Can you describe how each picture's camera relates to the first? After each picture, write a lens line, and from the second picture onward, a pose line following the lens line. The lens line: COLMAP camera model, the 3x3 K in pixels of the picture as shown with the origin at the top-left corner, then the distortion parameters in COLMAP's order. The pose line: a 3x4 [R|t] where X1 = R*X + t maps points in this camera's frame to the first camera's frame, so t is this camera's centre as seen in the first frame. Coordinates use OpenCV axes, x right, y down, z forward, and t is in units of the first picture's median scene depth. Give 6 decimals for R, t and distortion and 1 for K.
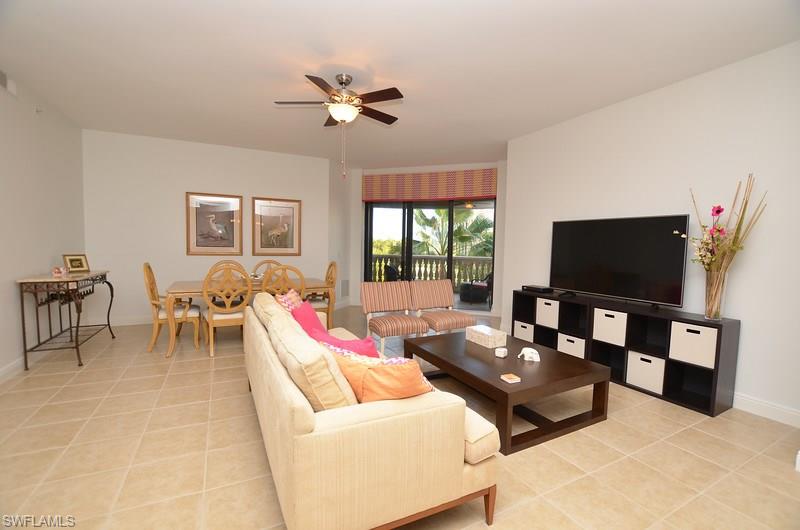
lens RADIAL K [[353.1, 0, 400.2], [0, 353.1, 267.7], [0, 0, 1]] dist [-0.020214, 0.000492]
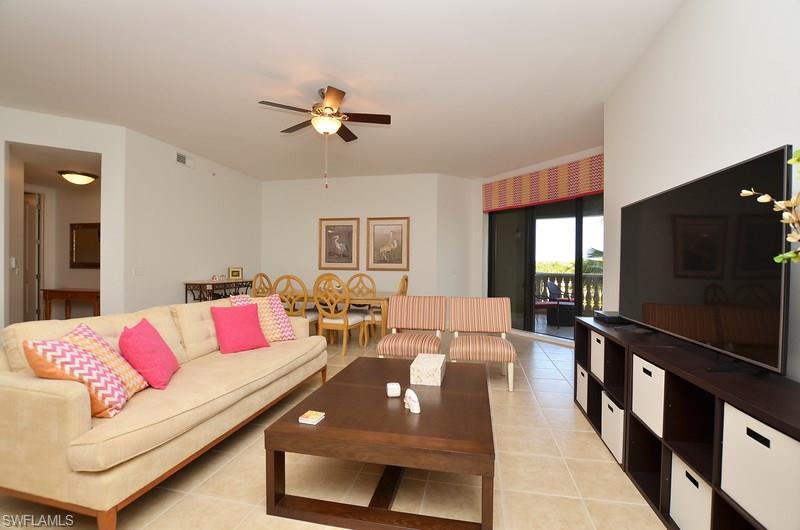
lens RADIAL K [[353.1, 0, 400.7], [0, 353.1, 266.8], [0, 0, 1]] dist [-0.020214, 0.000492]
pose [[0.774708, -0.010043, -0.632239, 0.369644], [-0.032912, 0.997878, -0.056179, 0.013528], [0.631462, 0.064331, 0.772734, 0.207729]]
